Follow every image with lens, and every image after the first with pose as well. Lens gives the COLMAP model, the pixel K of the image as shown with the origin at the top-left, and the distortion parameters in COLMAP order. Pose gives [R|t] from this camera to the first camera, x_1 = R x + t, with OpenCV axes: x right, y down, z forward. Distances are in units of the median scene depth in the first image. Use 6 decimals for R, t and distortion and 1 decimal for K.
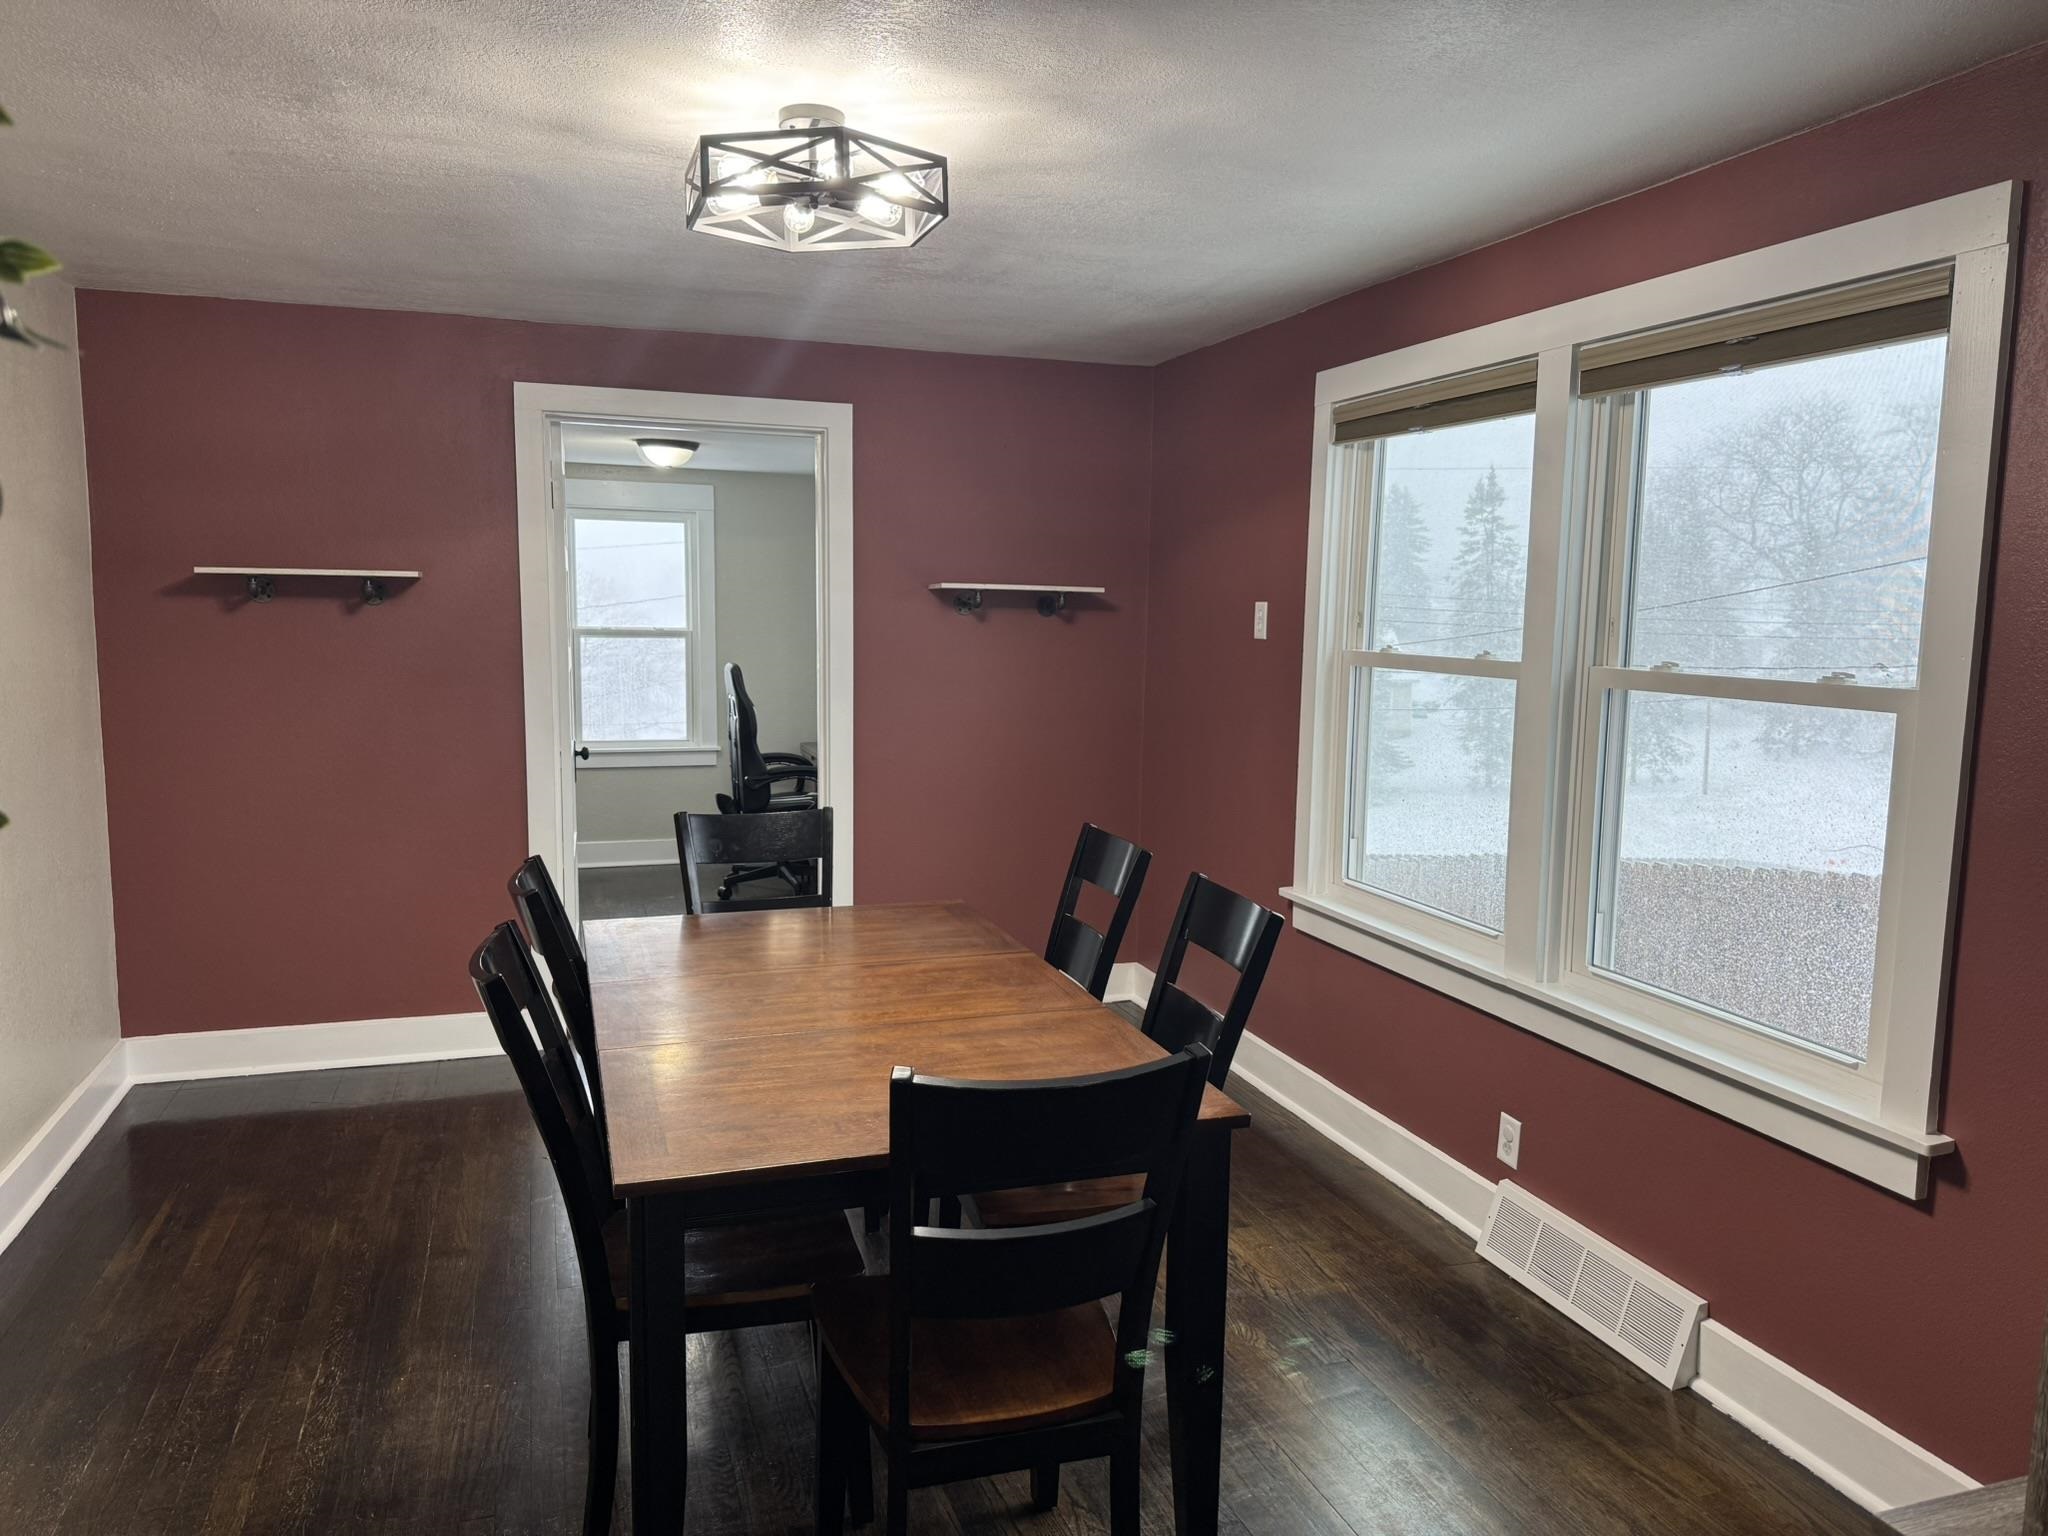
lens RADIAL K [[1442.6, 0, 1028.0], [0, 1442.6, 773.1], [0, 0, 1]] dist [0.061803, -0.076515]
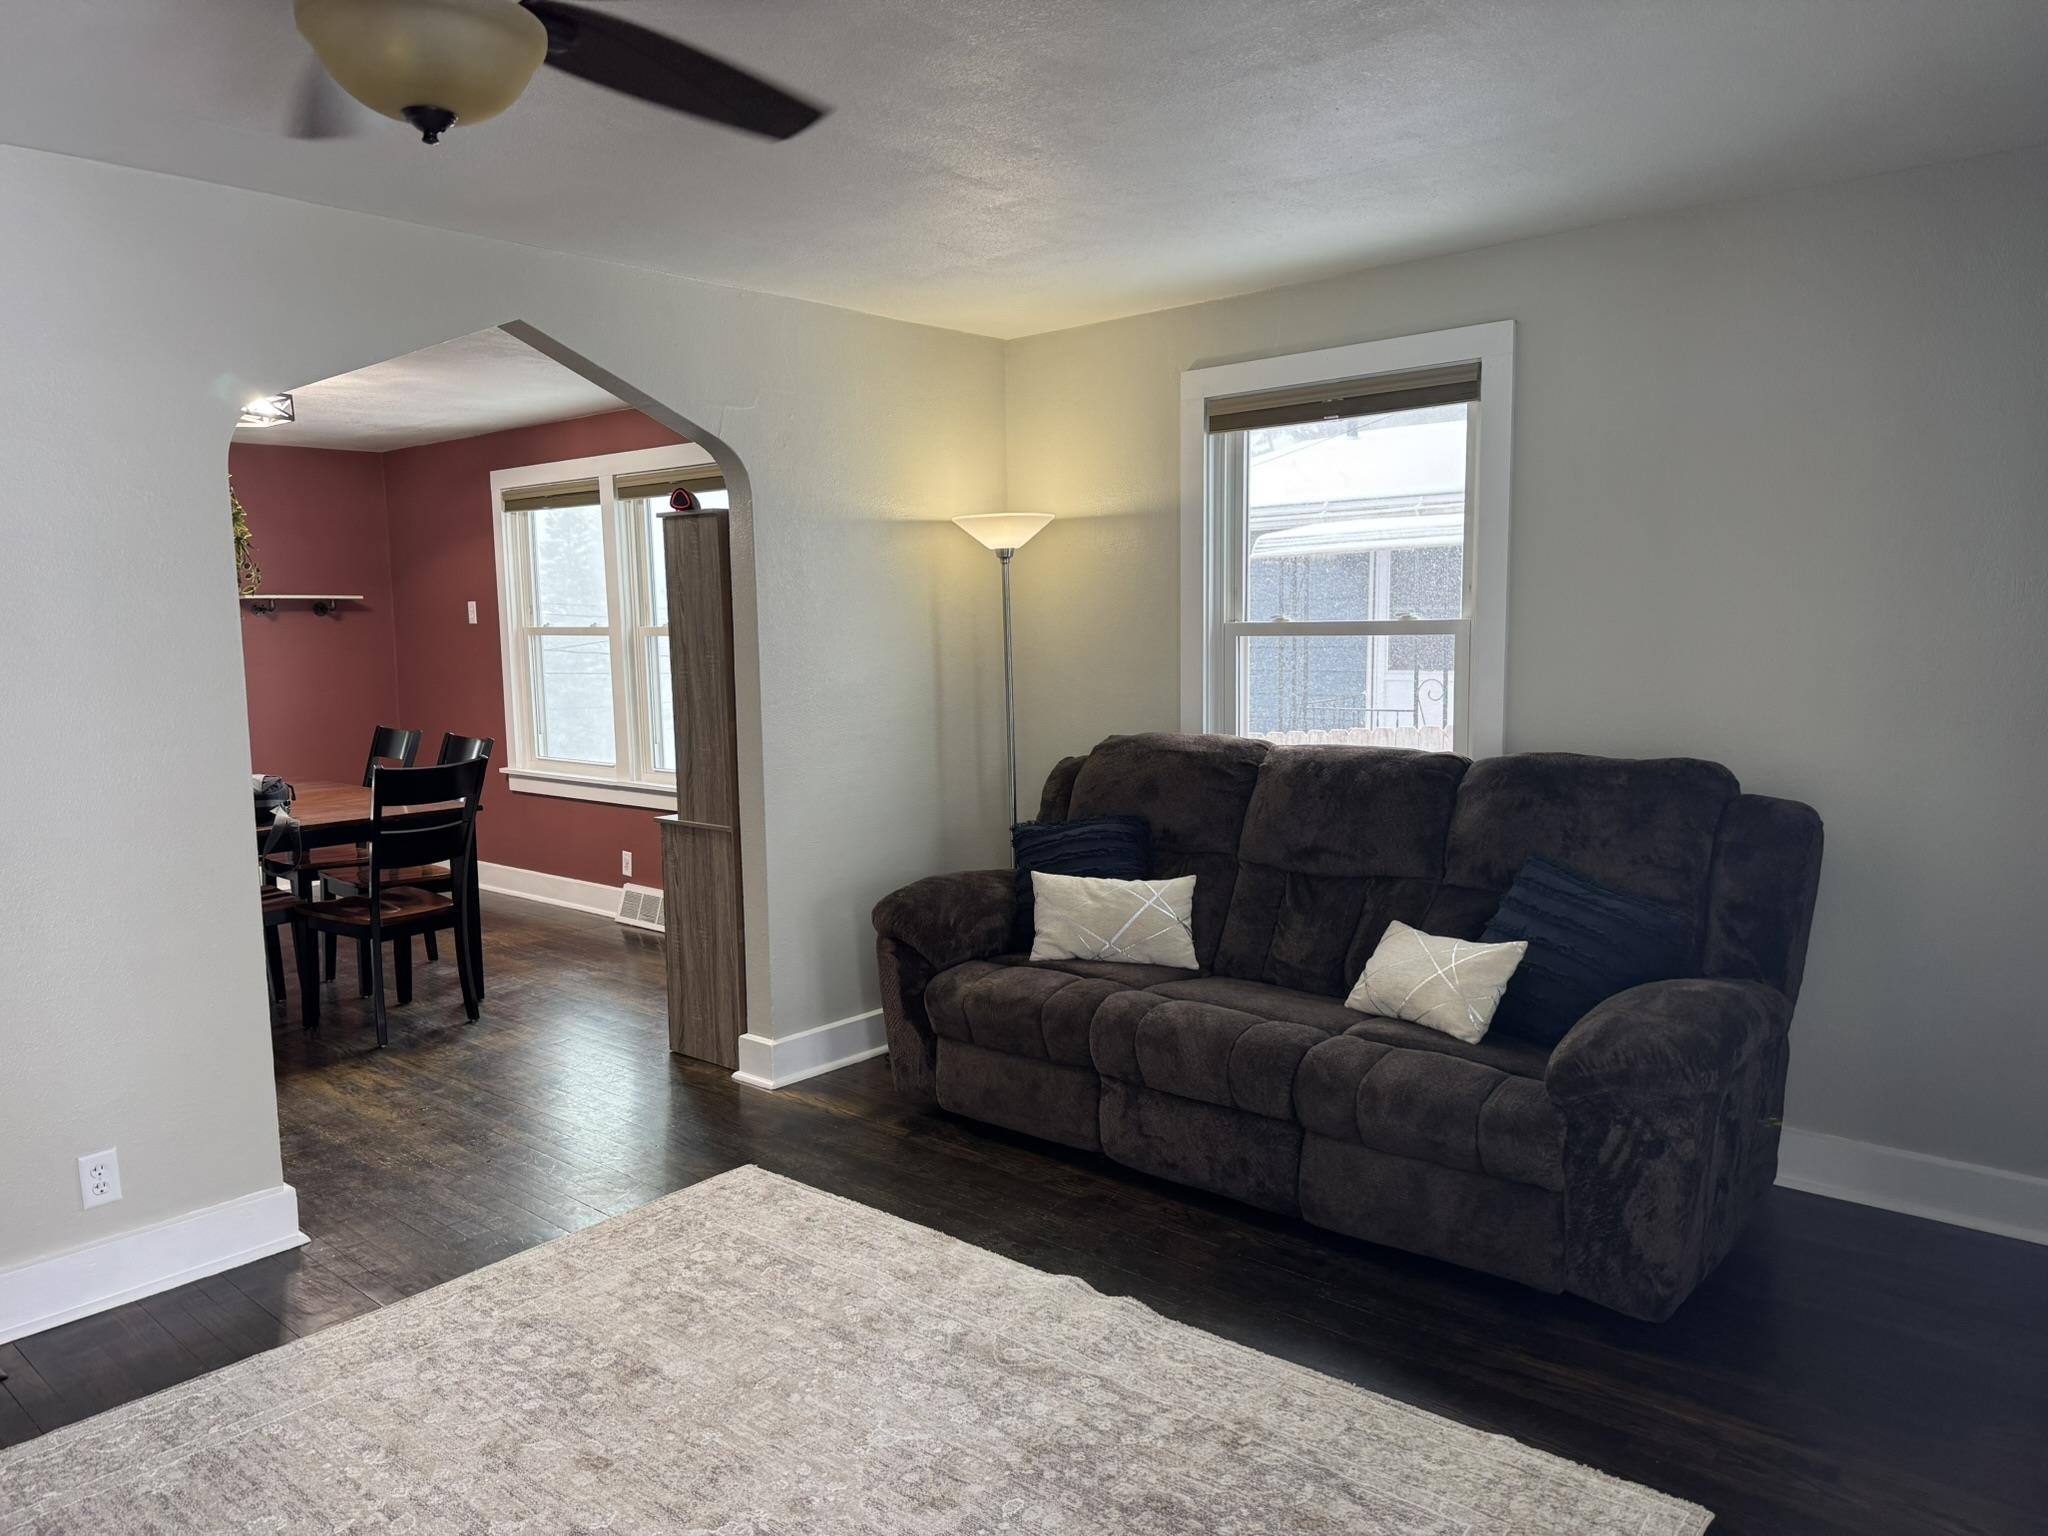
lens RADIAL K [[1442.6, 0, 1028.0], [0, 1442.6, 773.1], [0, 0, 1]] dist [0.061803, -0.076515]
pose [[0.868858, -0.086124, 0.487513, -0.134793], [0.089711, 0.995839, 0.016040, 0.127389], [-0.486866, 0.029799, 0.872968, -0.897880]]
